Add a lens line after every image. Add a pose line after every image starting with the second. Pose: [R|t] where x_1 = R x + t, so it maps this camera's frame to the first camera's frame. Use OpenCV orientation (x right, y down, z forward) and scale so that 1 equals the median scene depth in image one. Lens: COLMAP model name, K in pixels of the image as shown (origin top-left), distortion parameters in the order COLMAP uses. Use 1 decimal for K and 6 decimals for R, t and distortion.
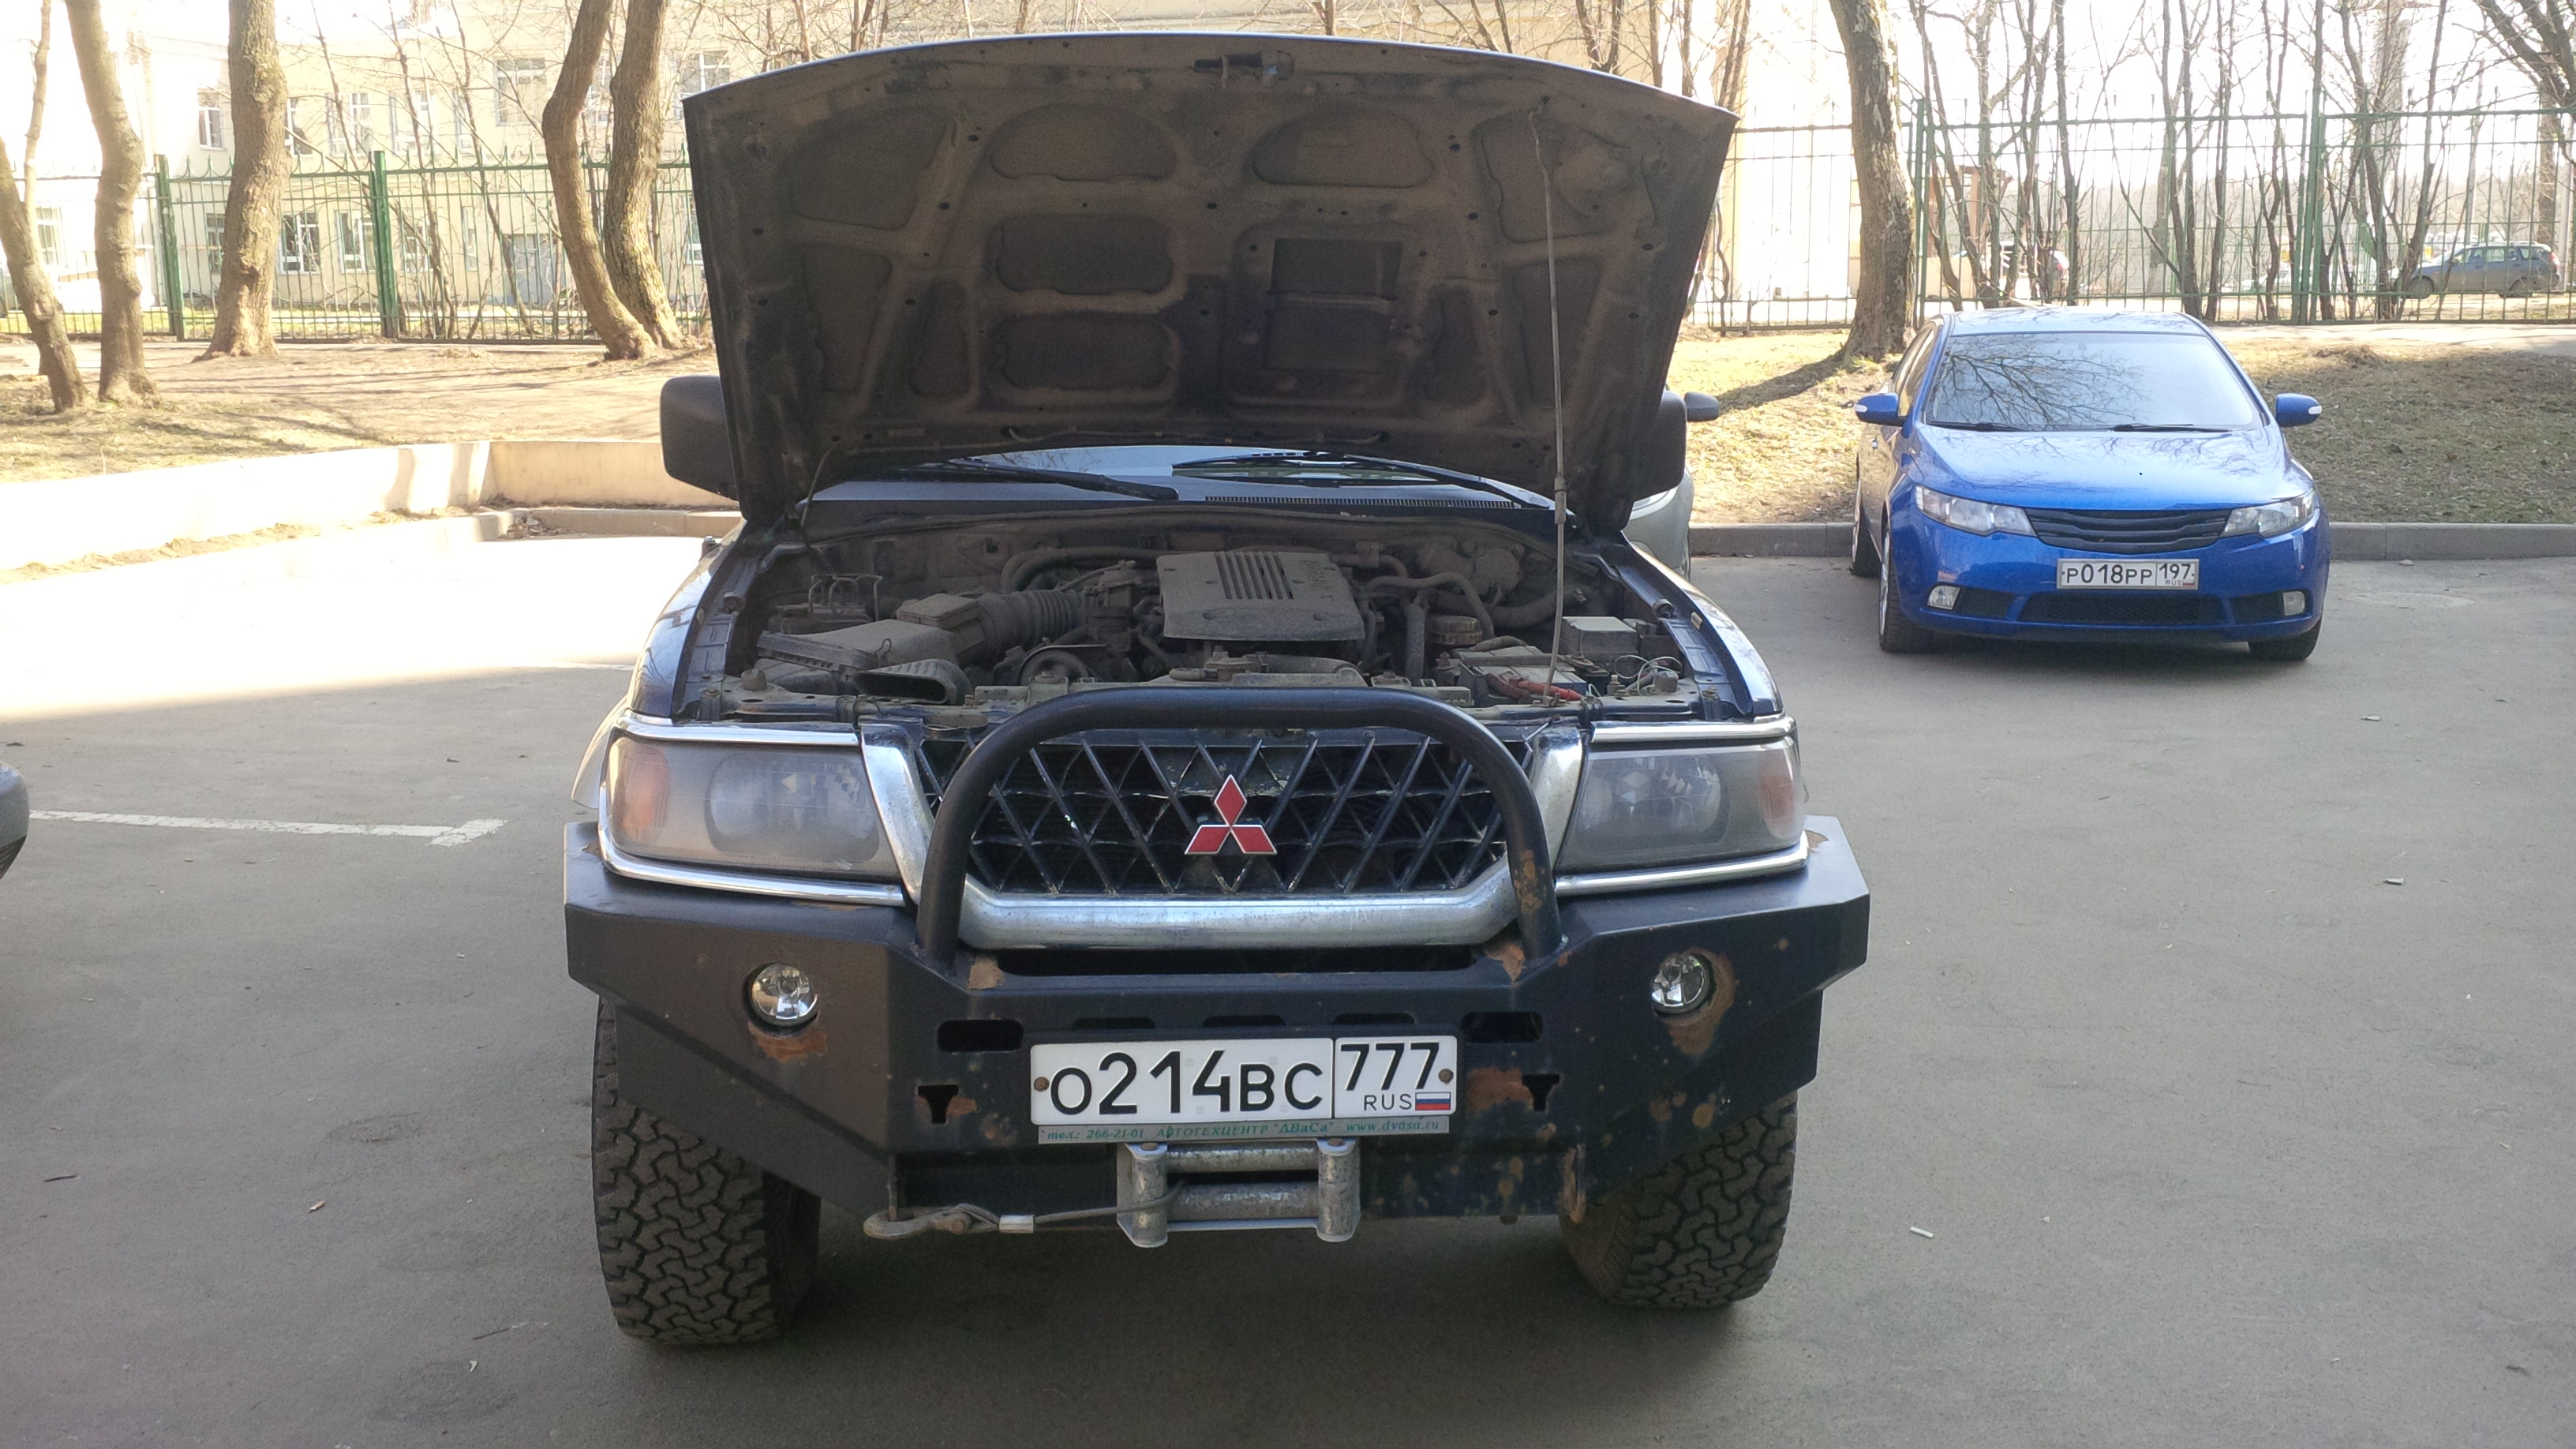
lens RADIAL K [[2488.0, 0, 1289.7], [0, 2488.0, 624.0], [0, 0, 1]] dist [0.101788, 0.000000]
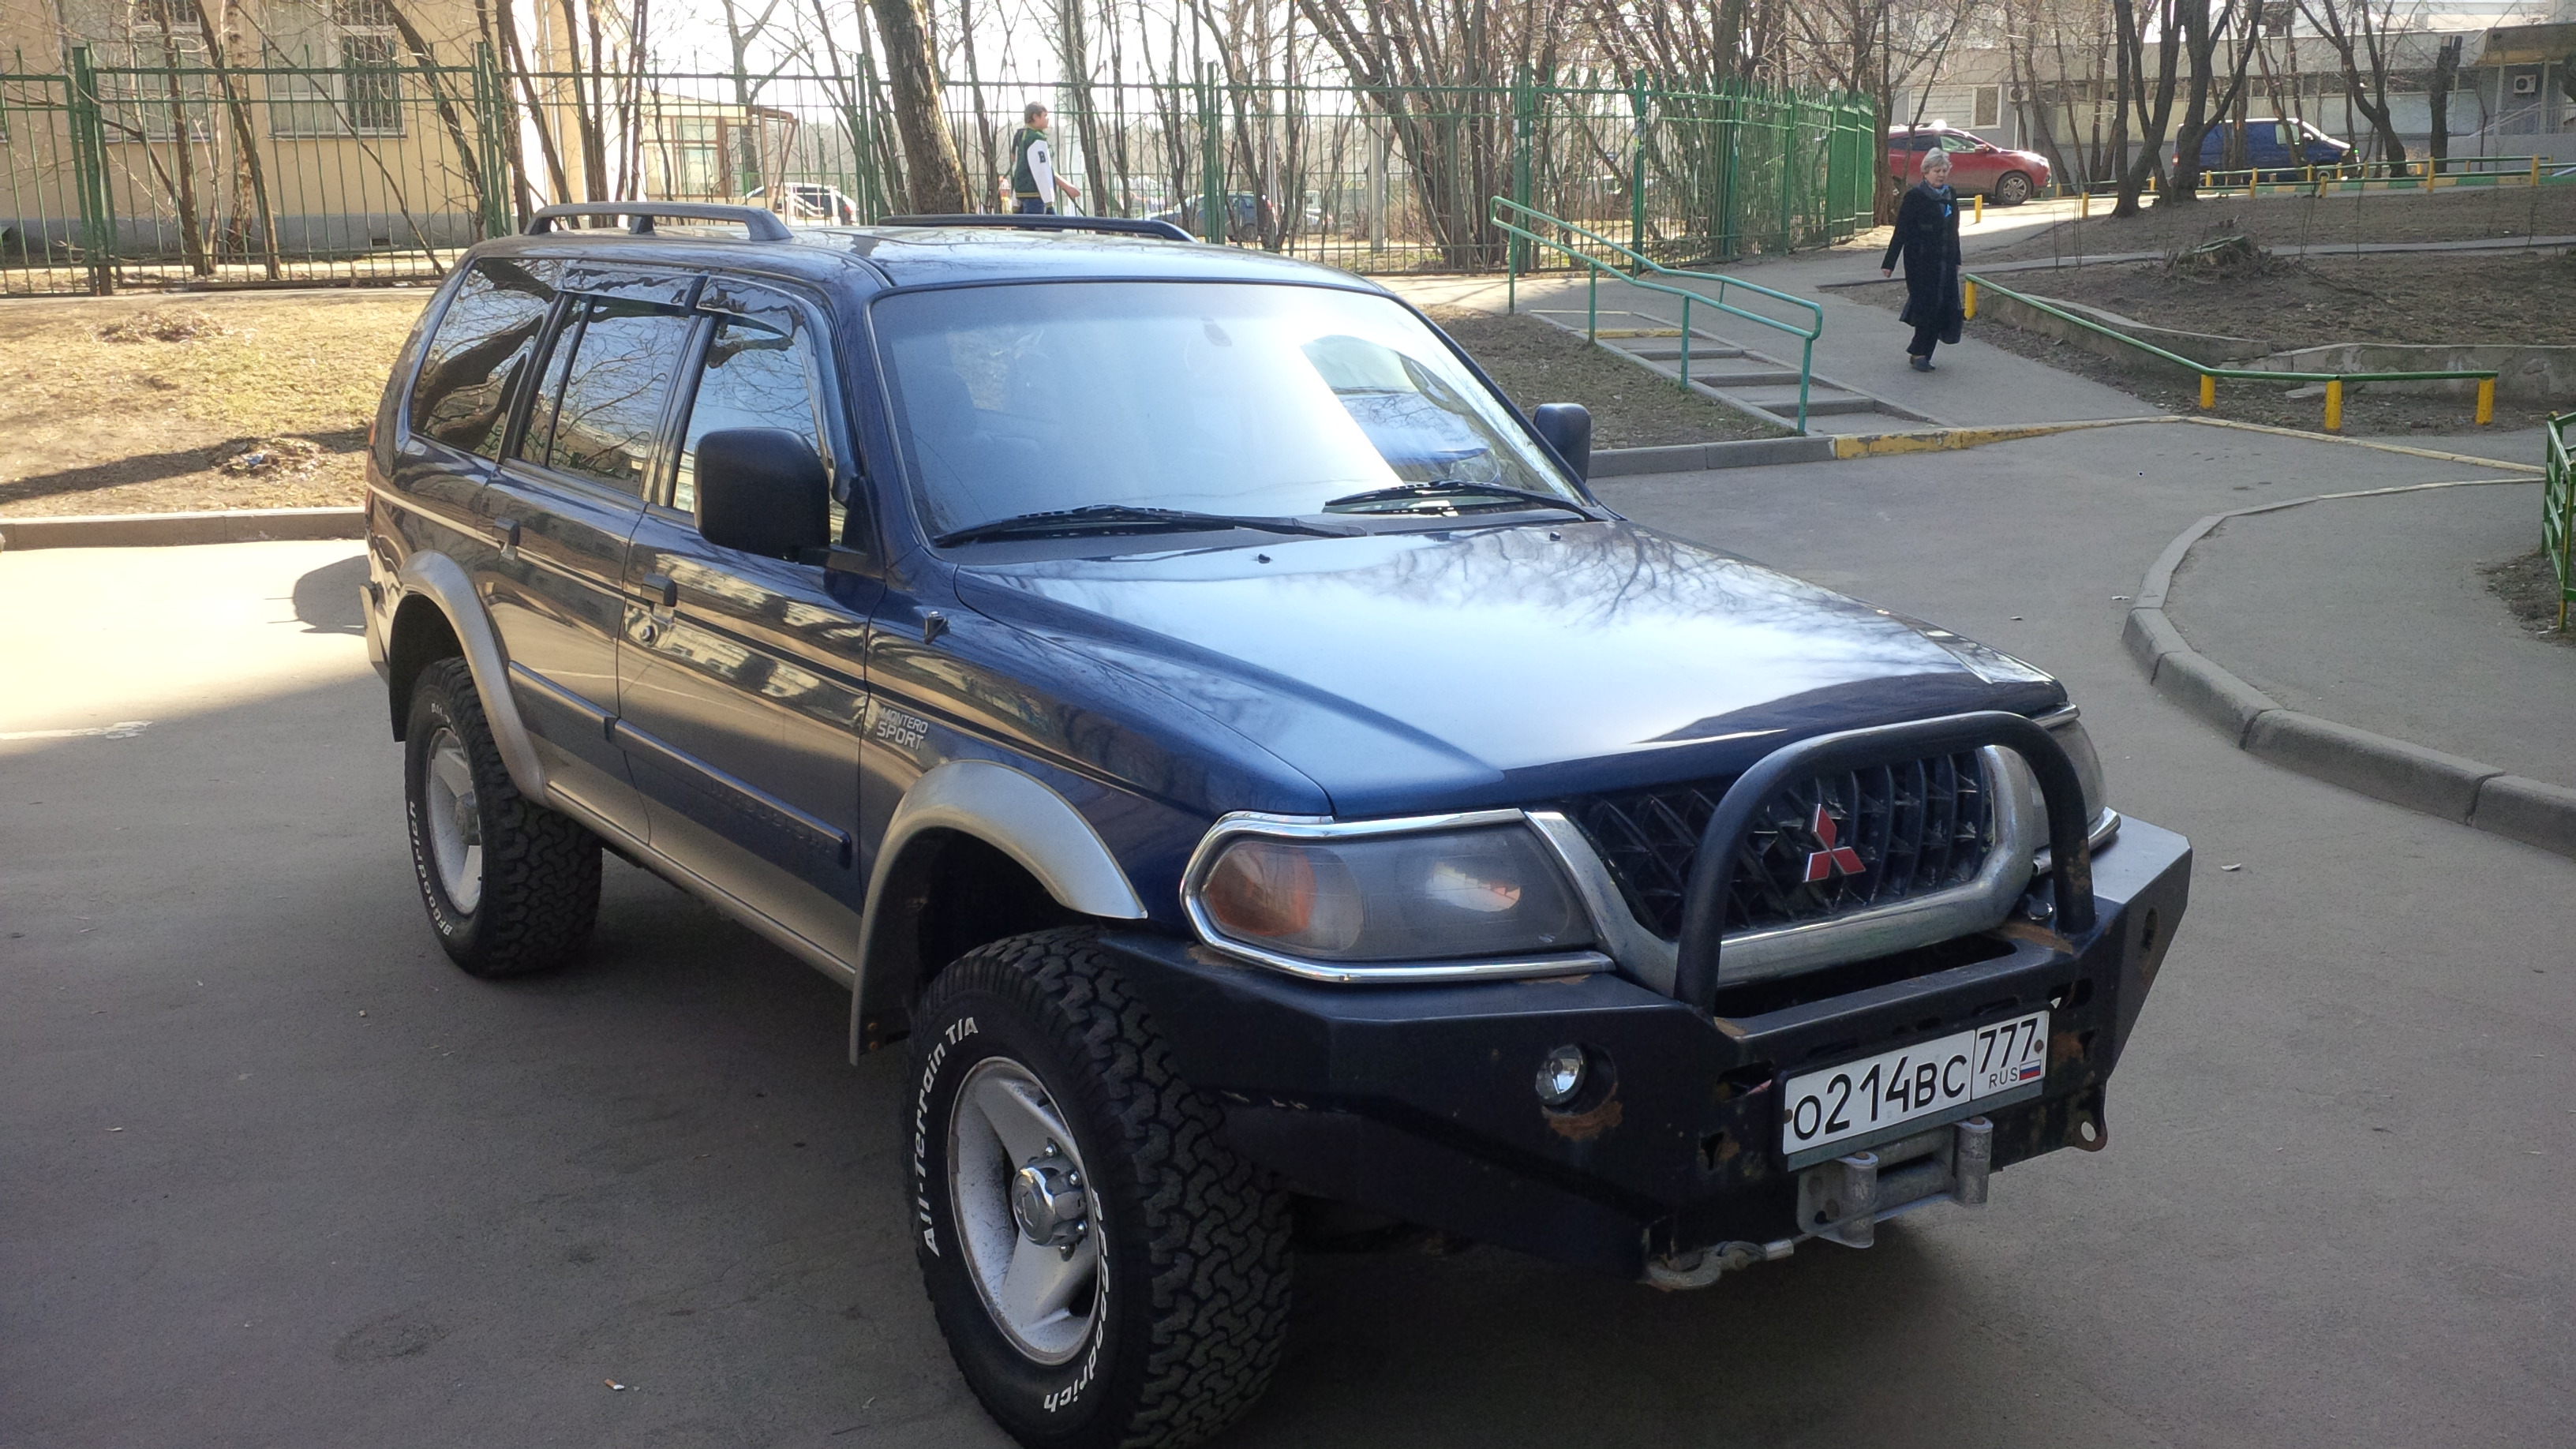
lens RADIAL K [[2488.0, 0, 1271.1], [0, 2488.0, 723.7], [0, 0, 1]] dist [0.101788, 0.000000]
pose [[0.860060, -0.104162, 0.499447, -0.789363], [0.071213, 0.993863, 0.084644, -0.084304], [-0.505199, -0.037231, 0.862199, 0.203656]]
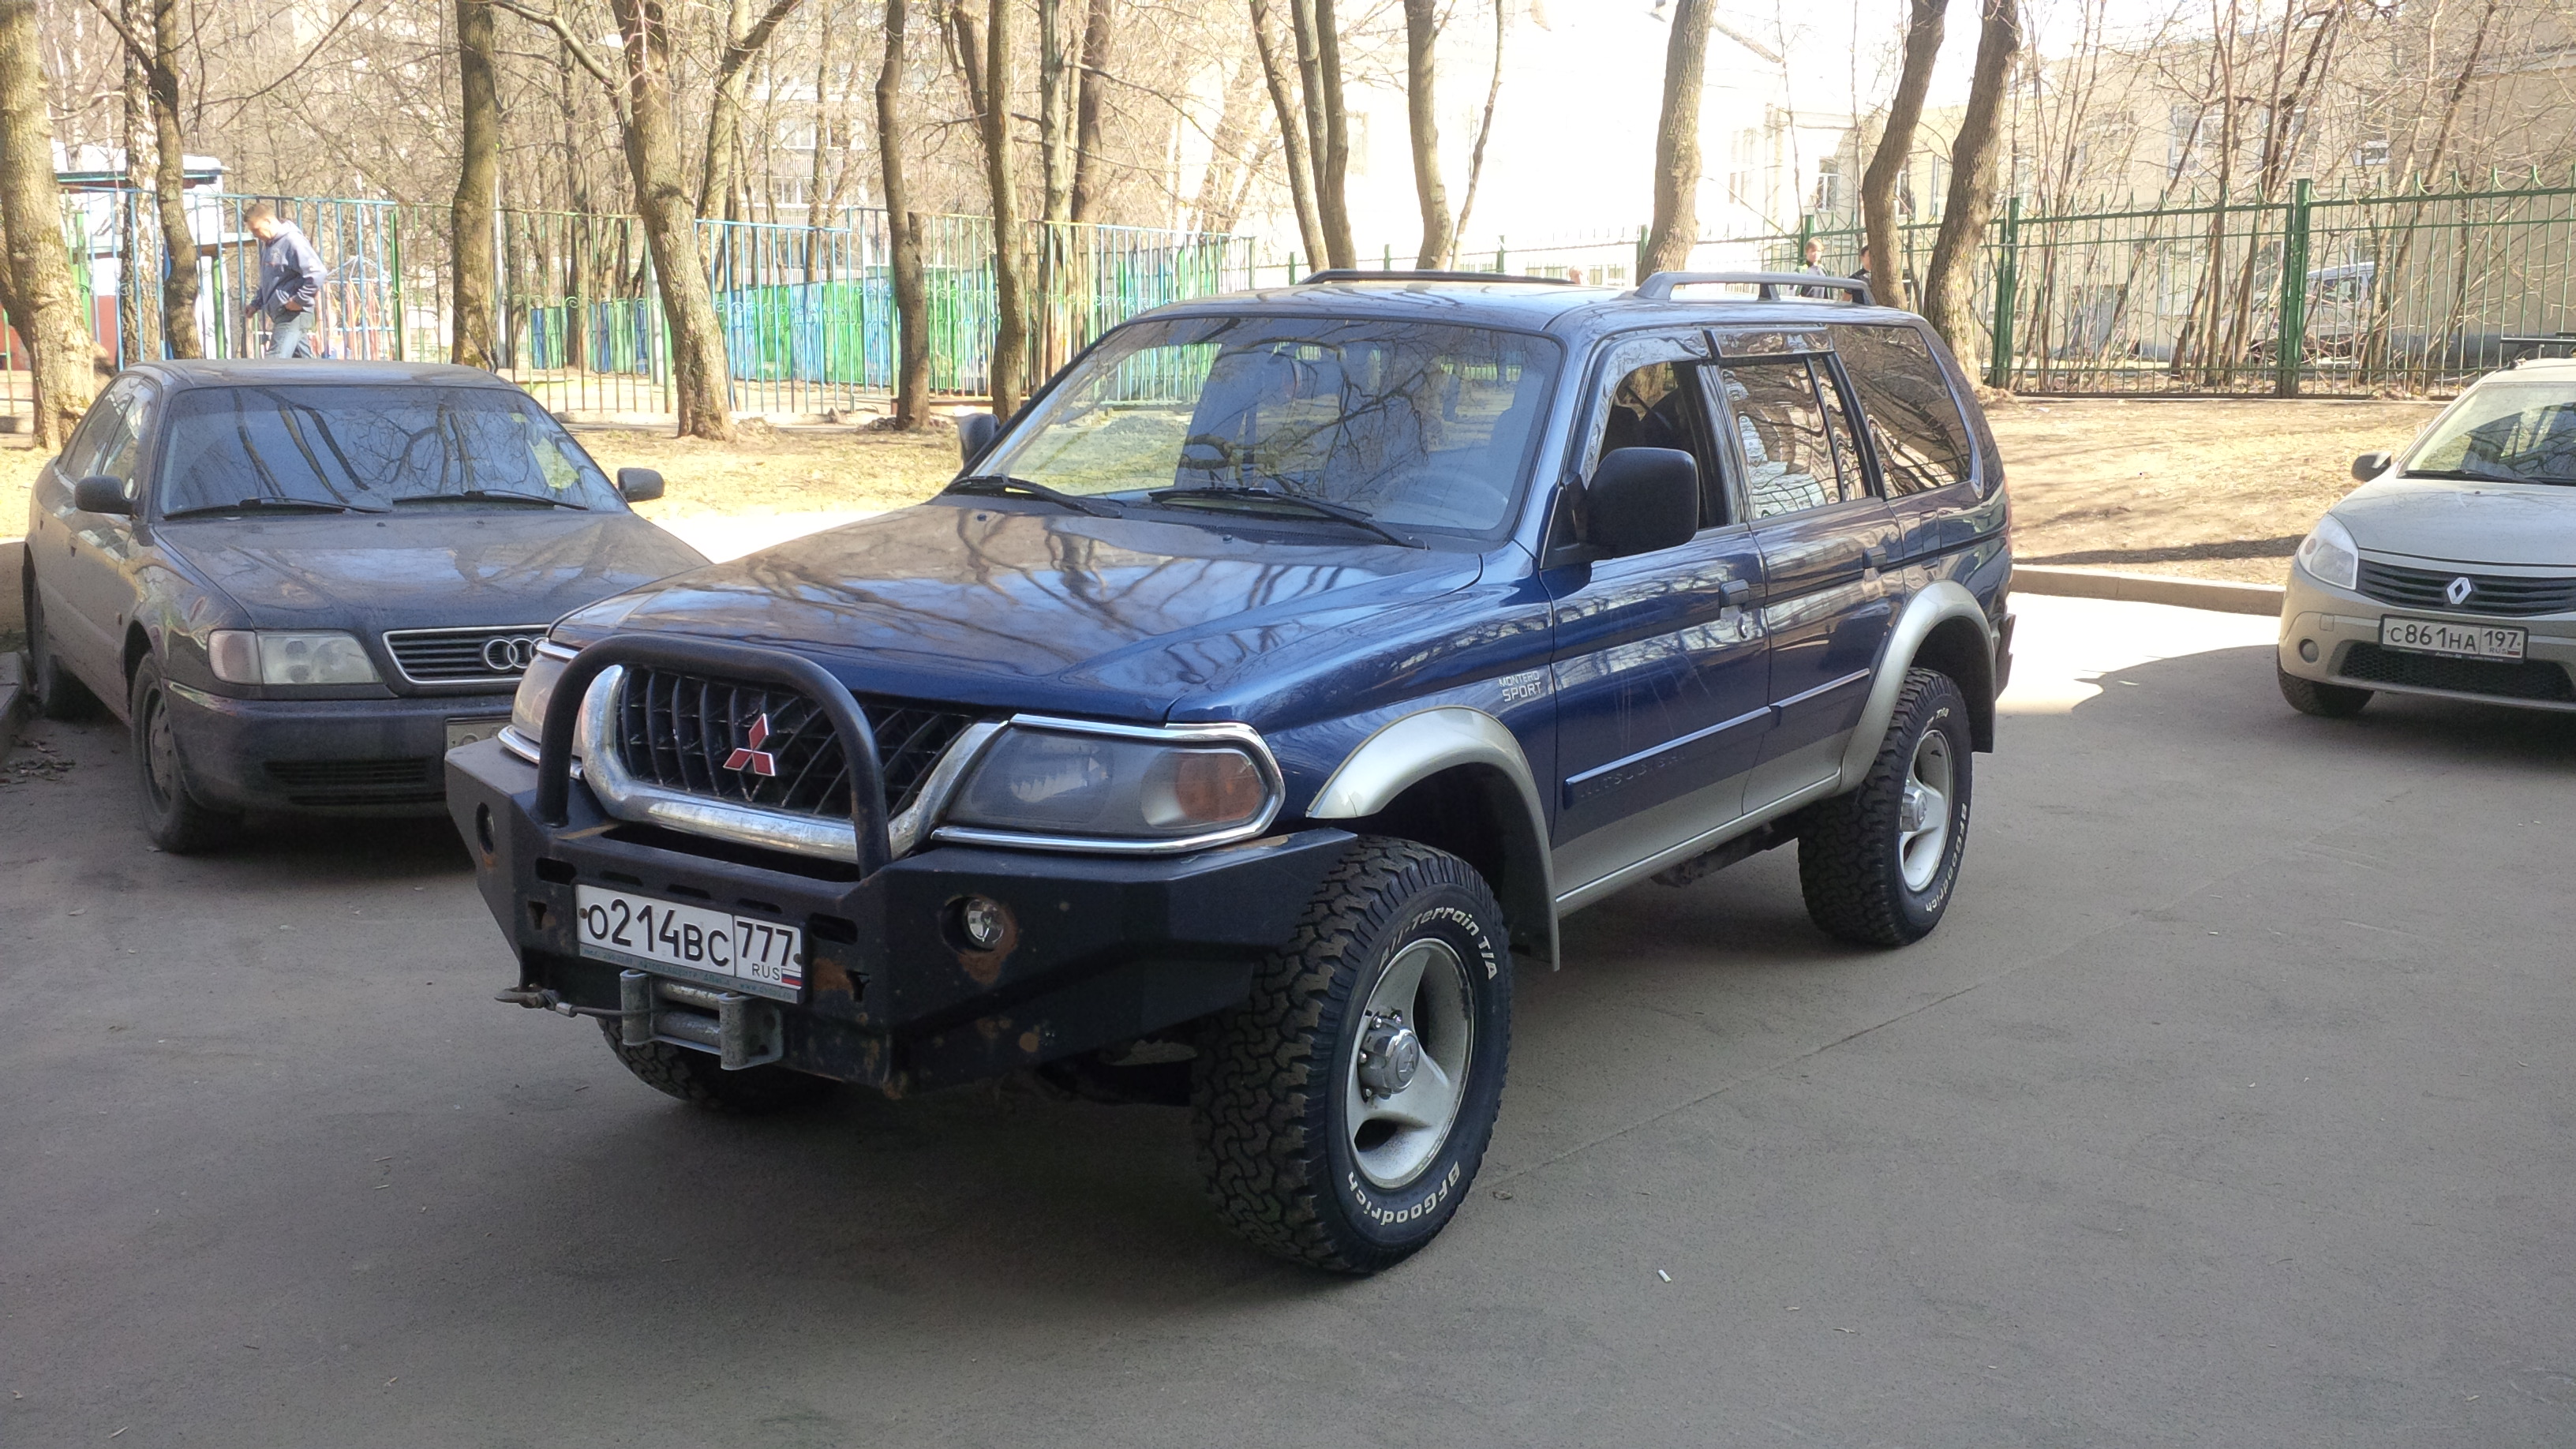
lens RADIAL K [[2488.0, 0, 1292.6], [0, 2488.0, 721.7], [0, 0, 1]] dist [0.101788, 0.000000]
pose [[0.776977, 0.108323, -0.620140, 1.044753], [-0.097660, 0.993899, 0.051250, -0.030419], [0.621908, 0.020743, 0.782815, 0.153431]]
